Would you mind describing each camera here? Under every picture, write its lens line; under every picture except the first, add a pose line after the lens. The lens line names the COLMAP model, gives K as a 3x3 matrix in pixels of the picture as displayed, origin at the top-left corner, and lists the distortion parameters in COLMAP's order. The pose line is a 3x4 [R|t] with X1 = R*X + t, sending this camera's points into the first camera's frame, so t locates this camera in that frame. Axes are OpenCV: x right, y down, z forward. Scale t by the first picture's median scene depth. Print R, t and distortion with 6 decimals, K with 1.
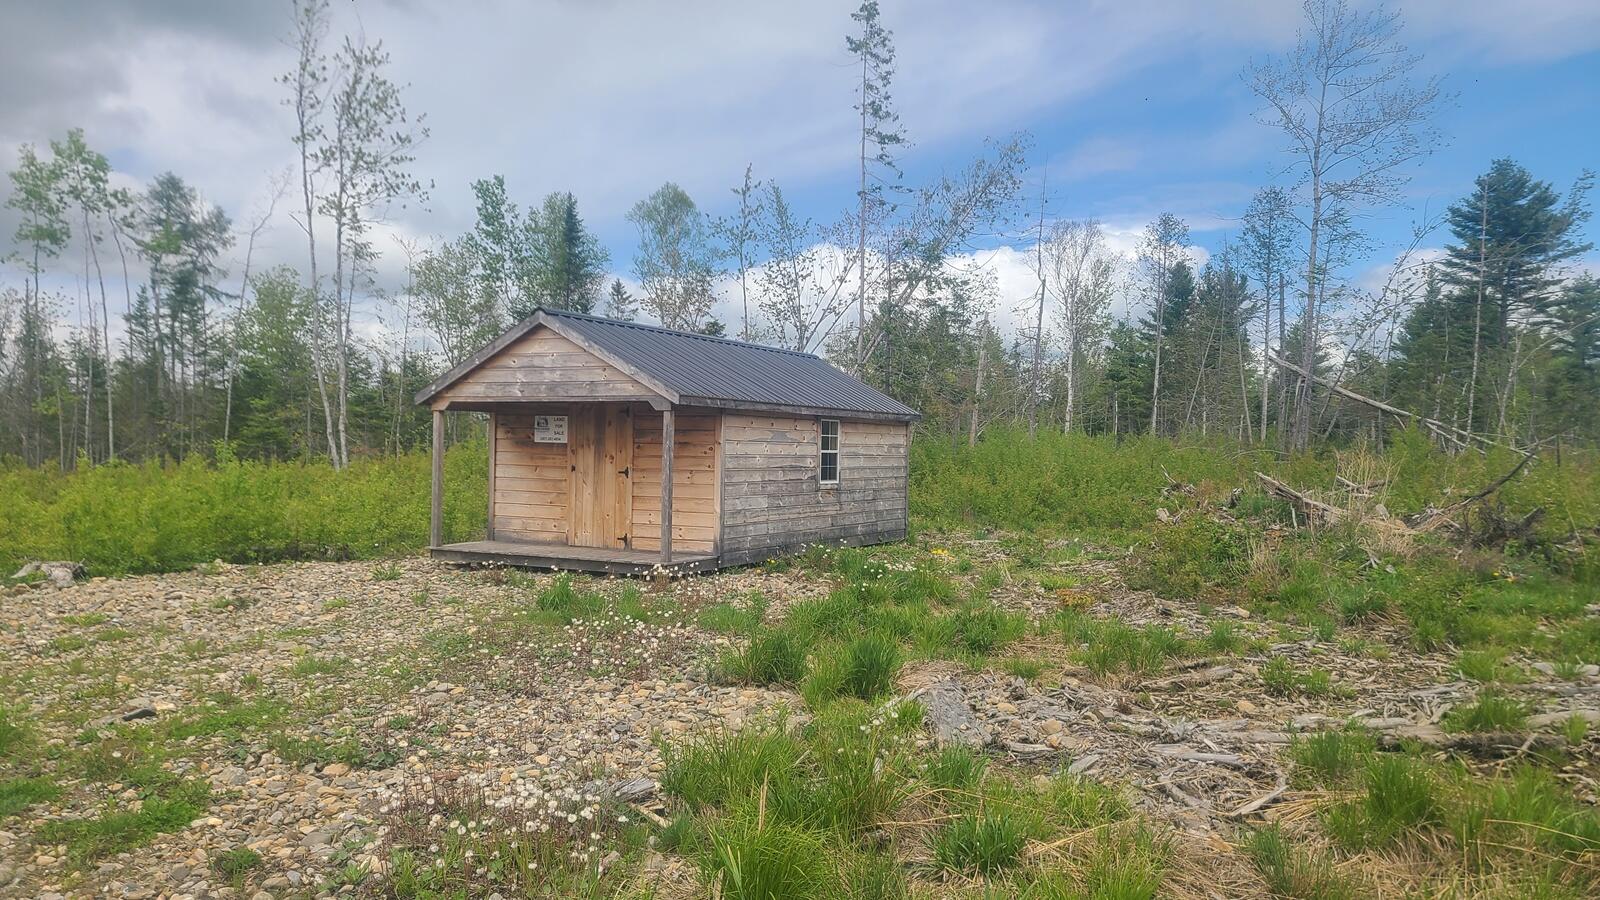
lens RADIAL K [[1221.2, 0, 800.0], [0, 1221.2, 450.0], [0, 0, 1]] dist [0.115467, -0.073160]
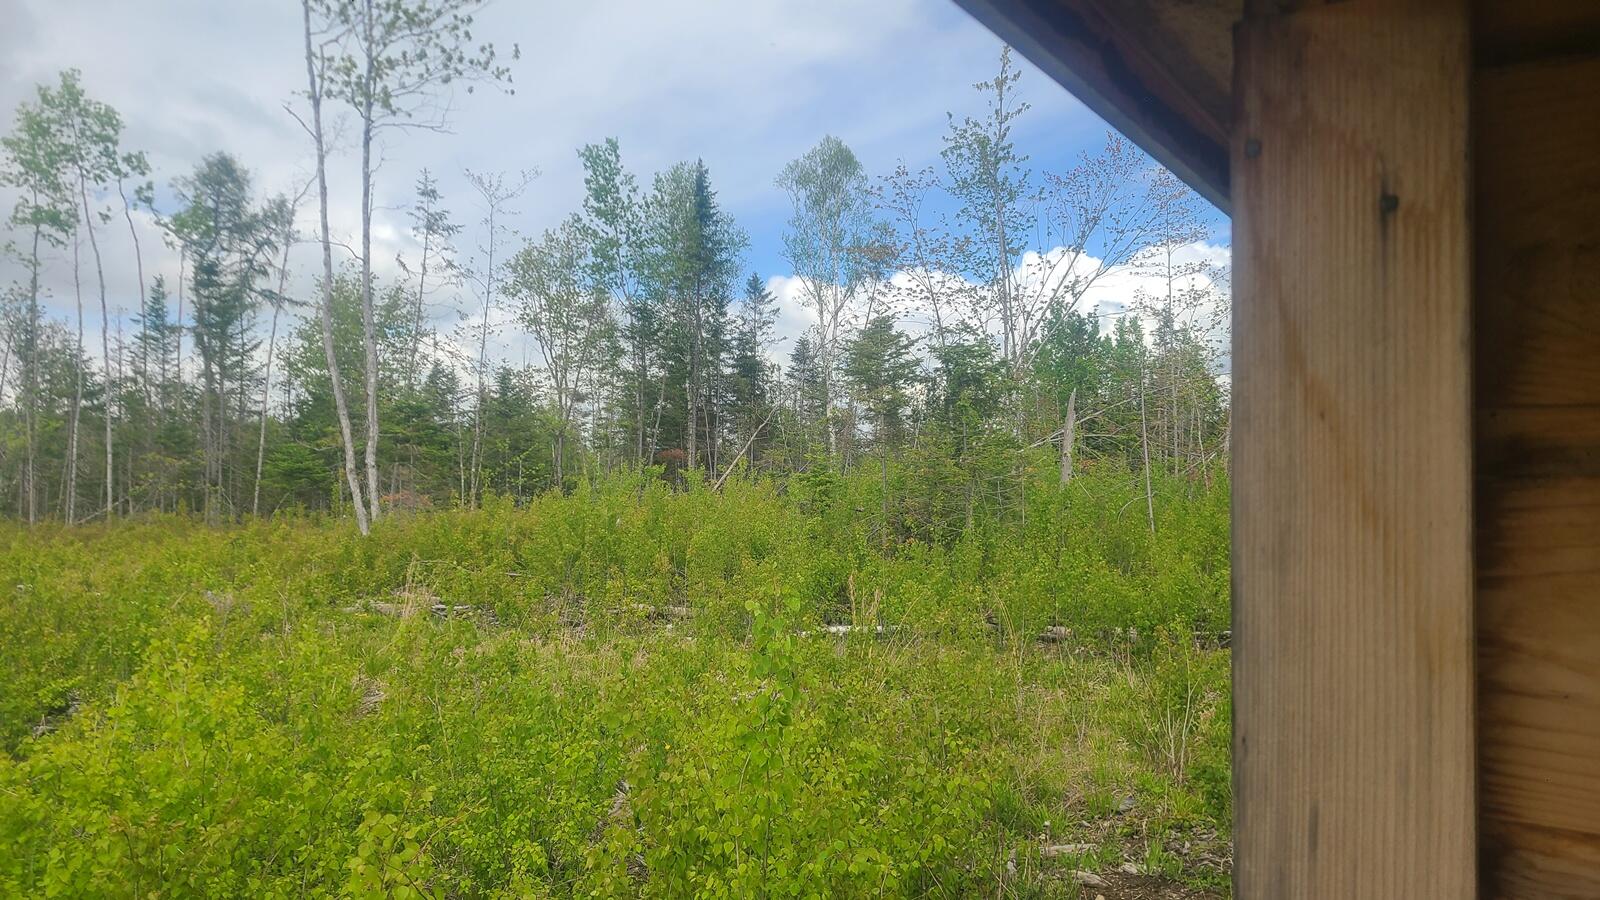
lens RADIAL K [[1221.2, 0, 800.0], [0, 1221.2, 450.0], [0, 0, 1]] dist [0.115467, -0.073160]
pose [[0.996585, -0.011411, -0.081781, -0.061739], [0.009599, 0.999700, -0.022524, -0.004051], [0.082014, 0.021662, 0.996396, 0.228061]]
